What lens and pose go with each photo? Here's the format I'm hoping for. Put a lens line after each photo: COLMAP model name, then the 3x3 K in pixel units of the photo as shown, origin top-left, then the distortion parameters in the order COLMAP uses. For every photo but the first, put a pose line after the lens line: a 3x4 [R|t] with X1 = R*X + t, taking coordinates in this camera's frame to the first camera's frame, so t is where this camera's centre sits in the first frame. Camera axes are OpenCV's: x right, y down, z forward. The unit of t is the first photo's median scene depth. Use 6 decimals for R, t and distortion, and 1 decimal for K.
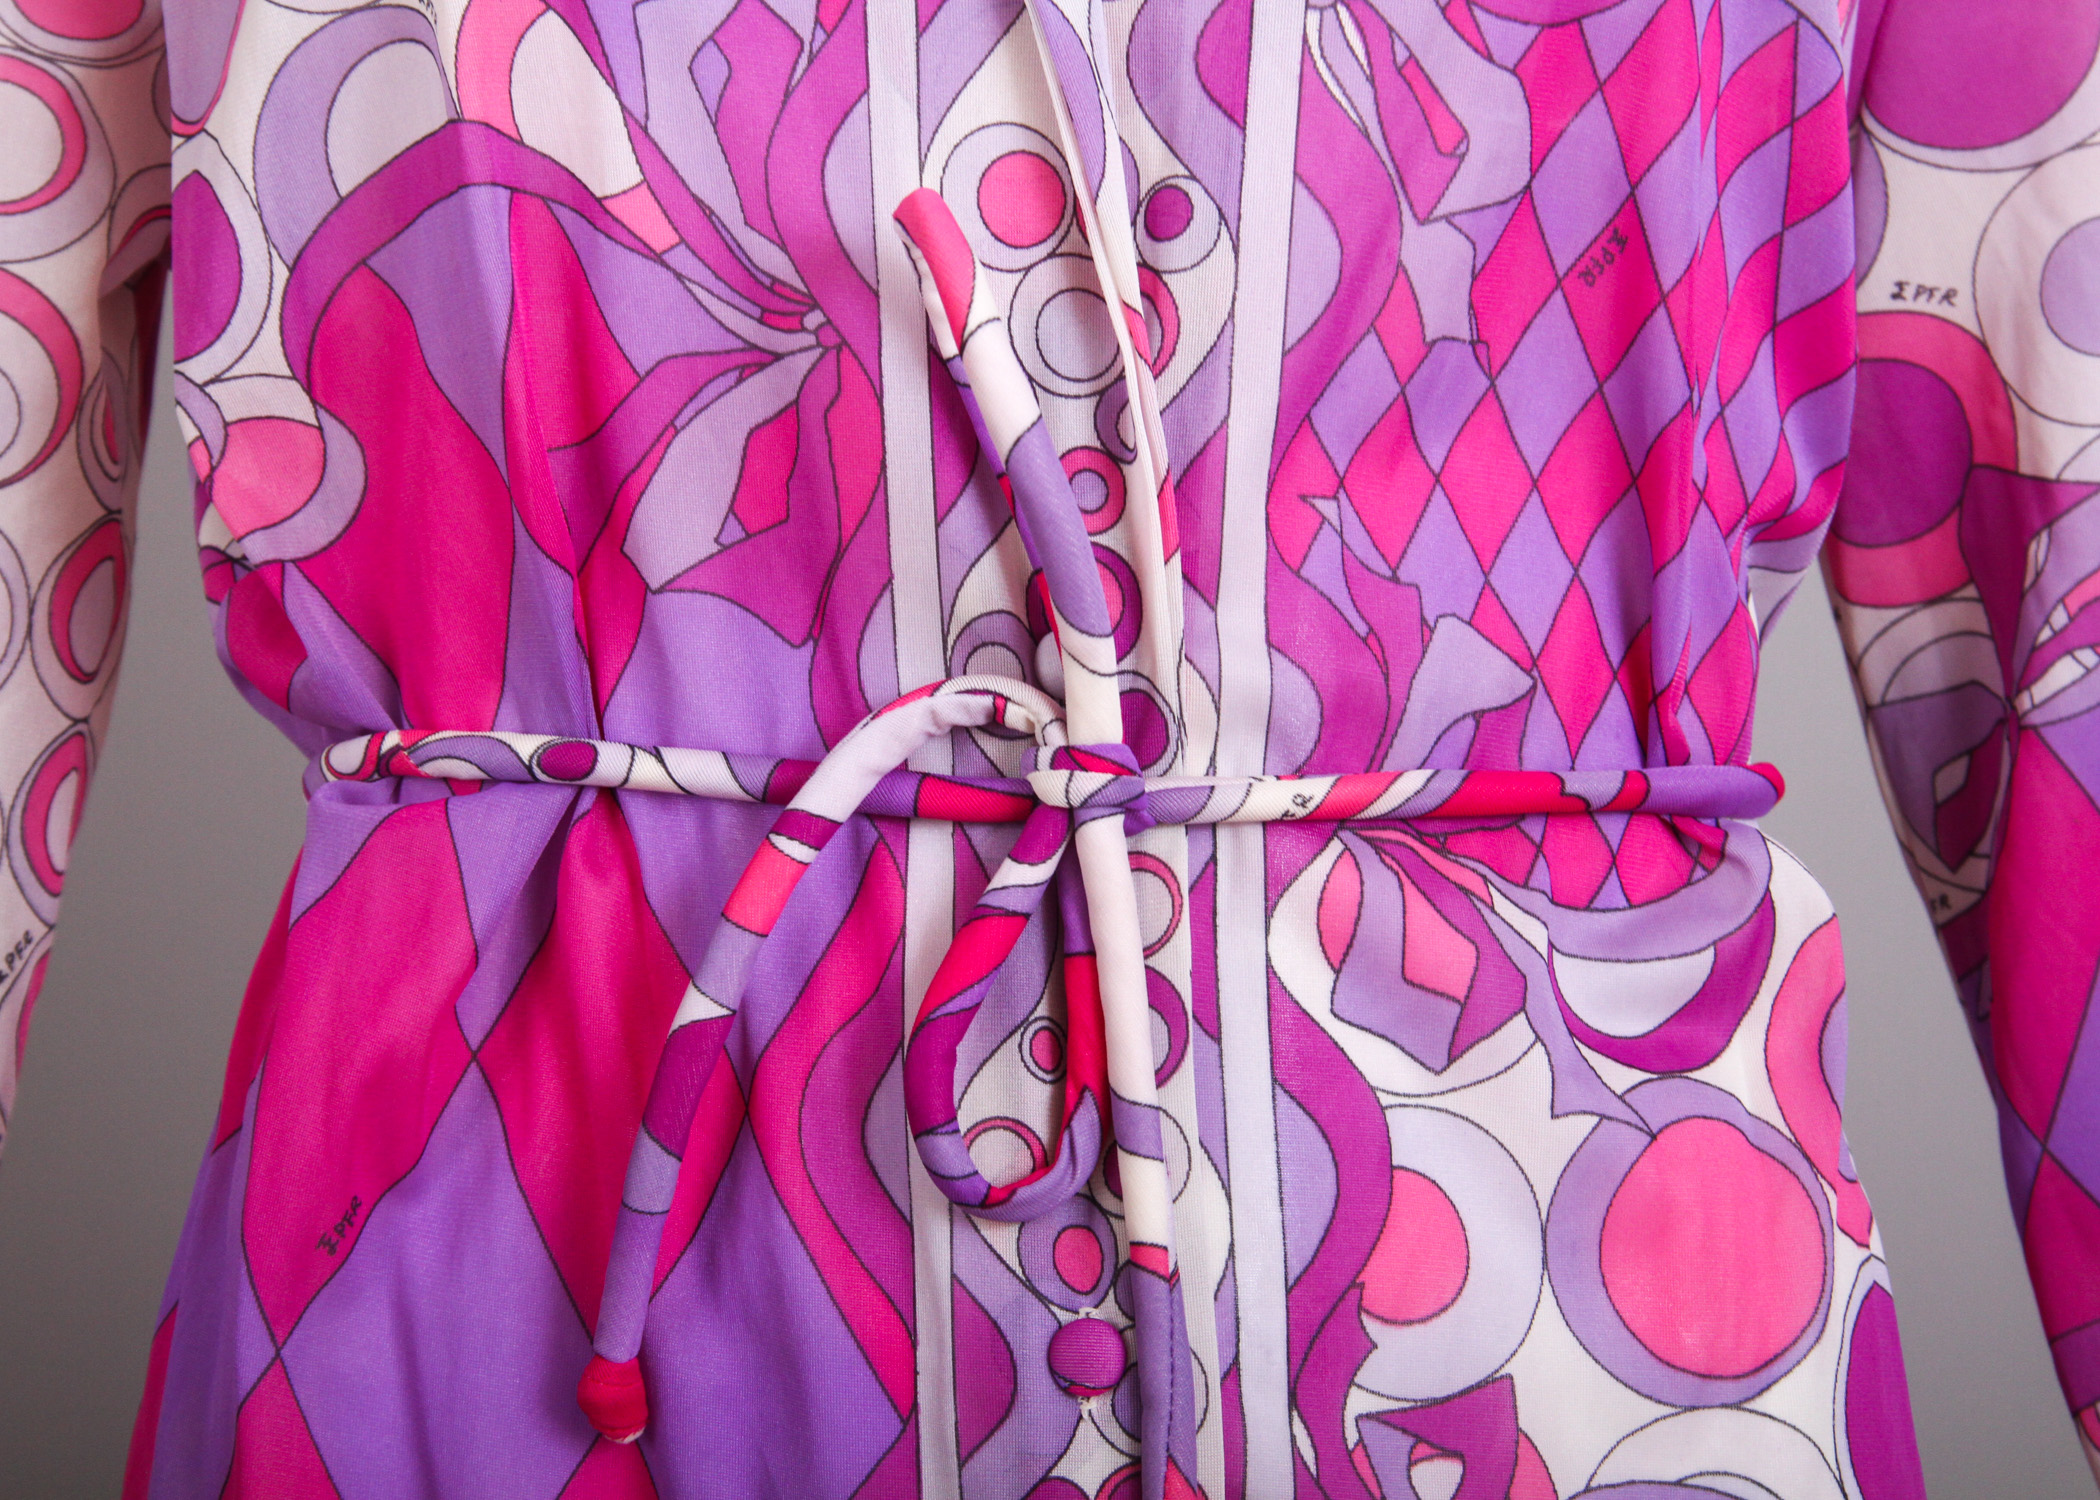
lens RADIAL K [[8227.9, 0, 1096.4], [0, 8227.9, 749.8], [0, 0, 1]] dist [0.886165, 2.918572]
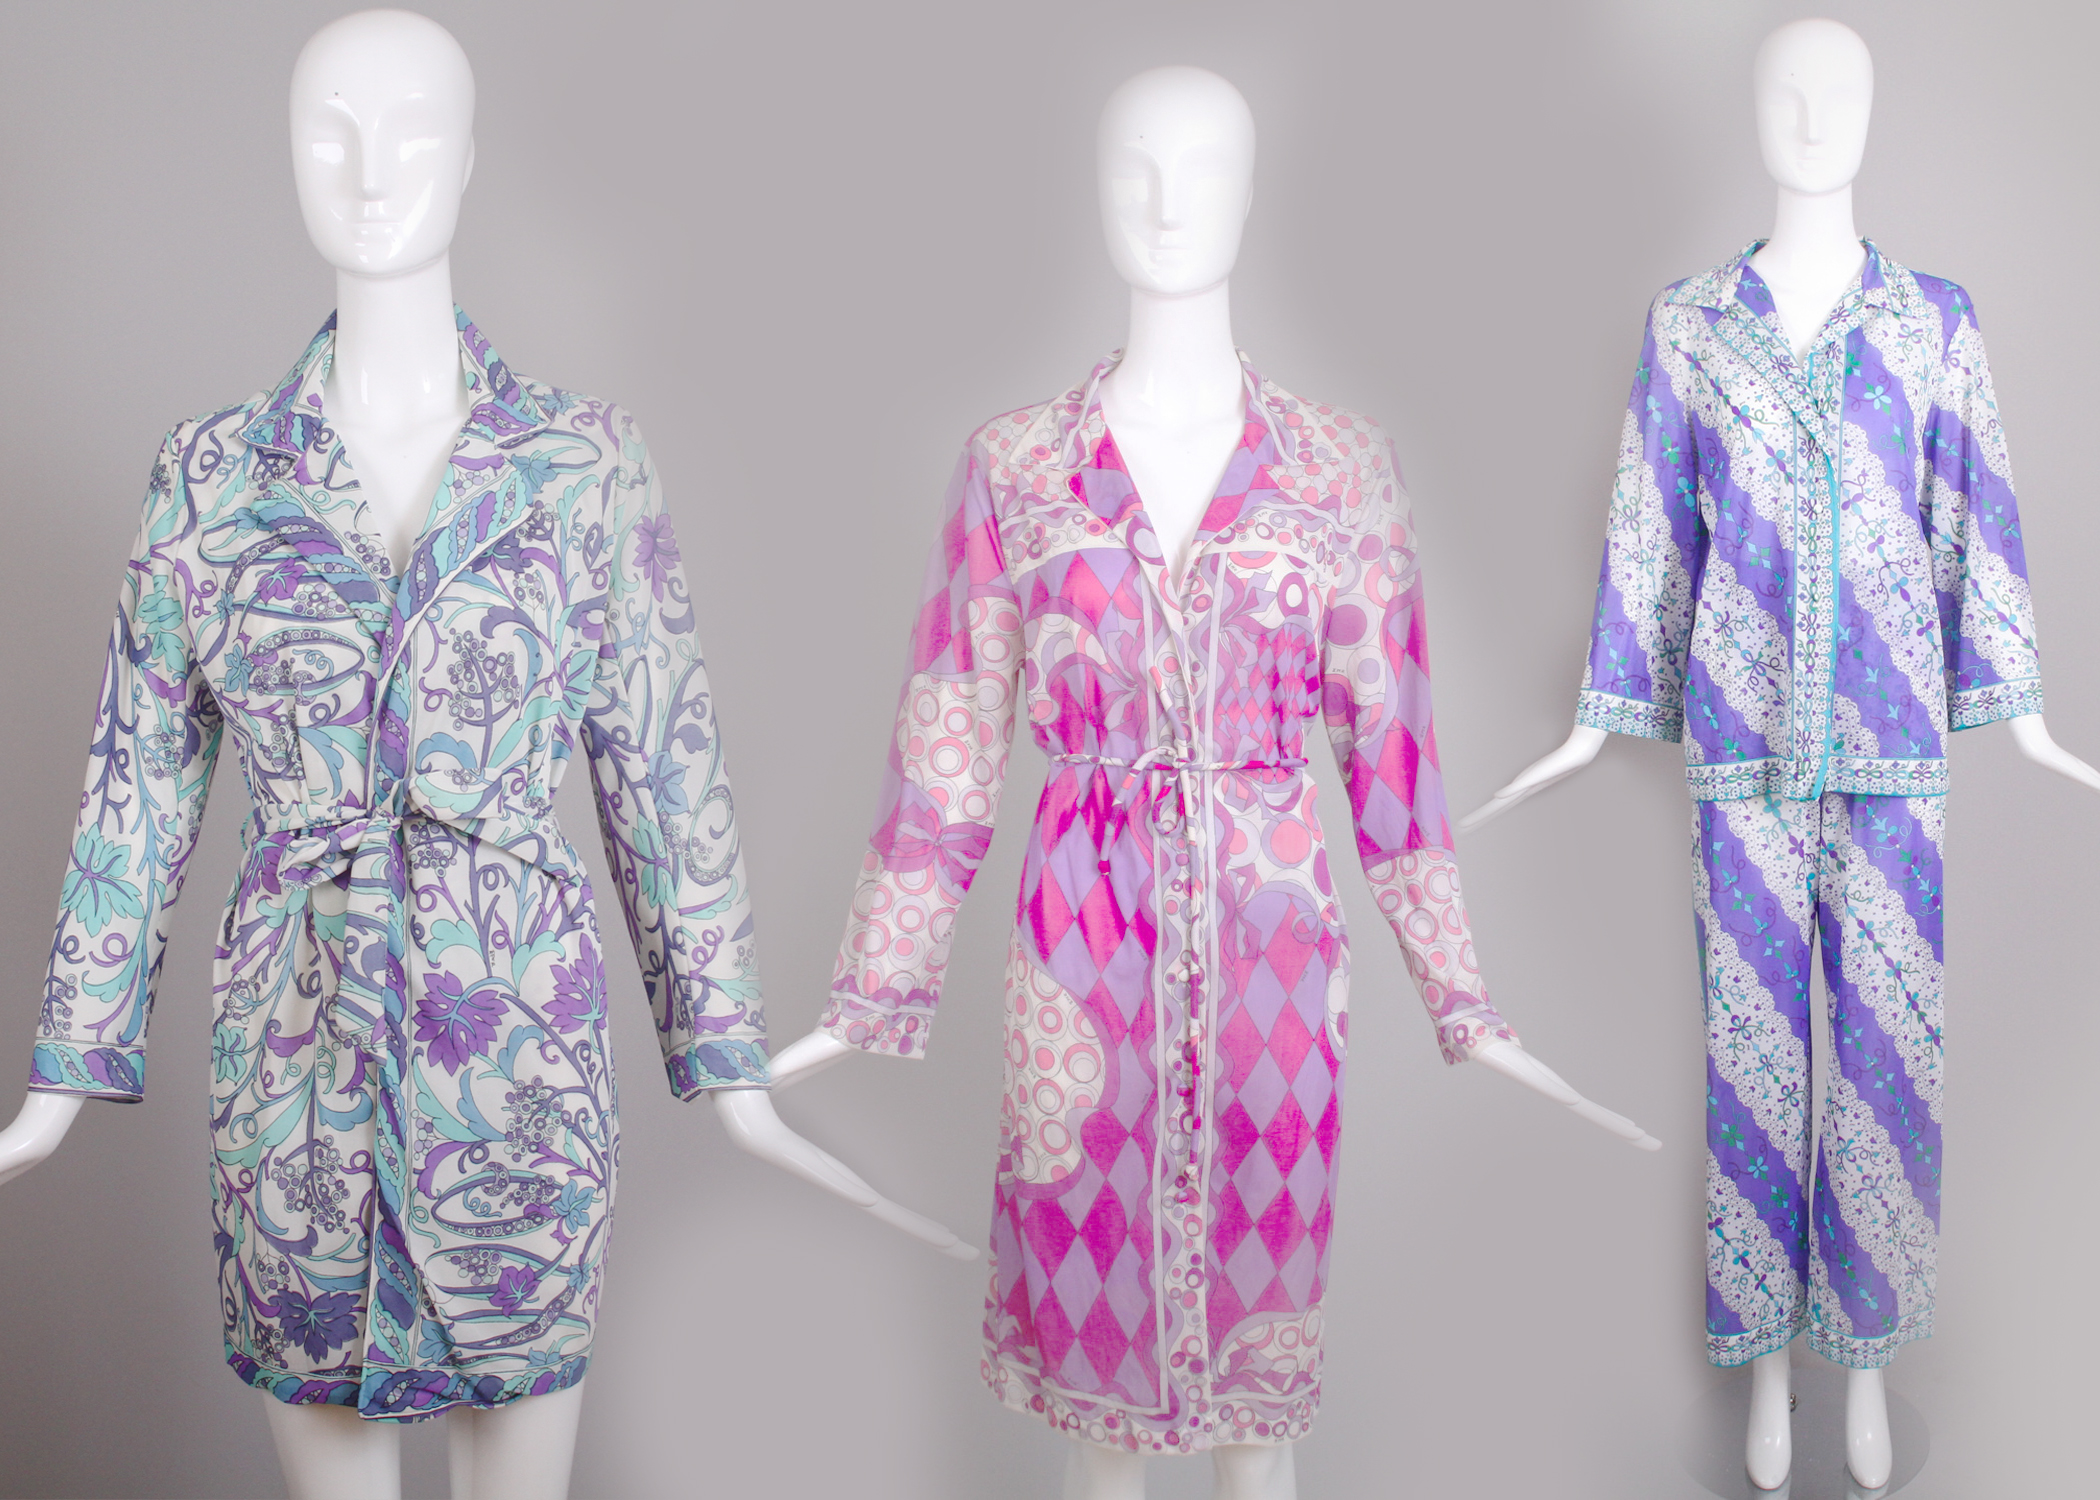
lens RADIAL K [[6692.8, 0, 1050.0], [0, 6692.8, 750.0], [0, 0, 1]] dist [-0.193424, -2.213325]
pose [[0.998099, -0.006999, -0.061225, 0.196992], [0.008586, 0.999633, 0.025692, -0.129398], [0.061022, -0.026169, 0.997793, -3.778770]]
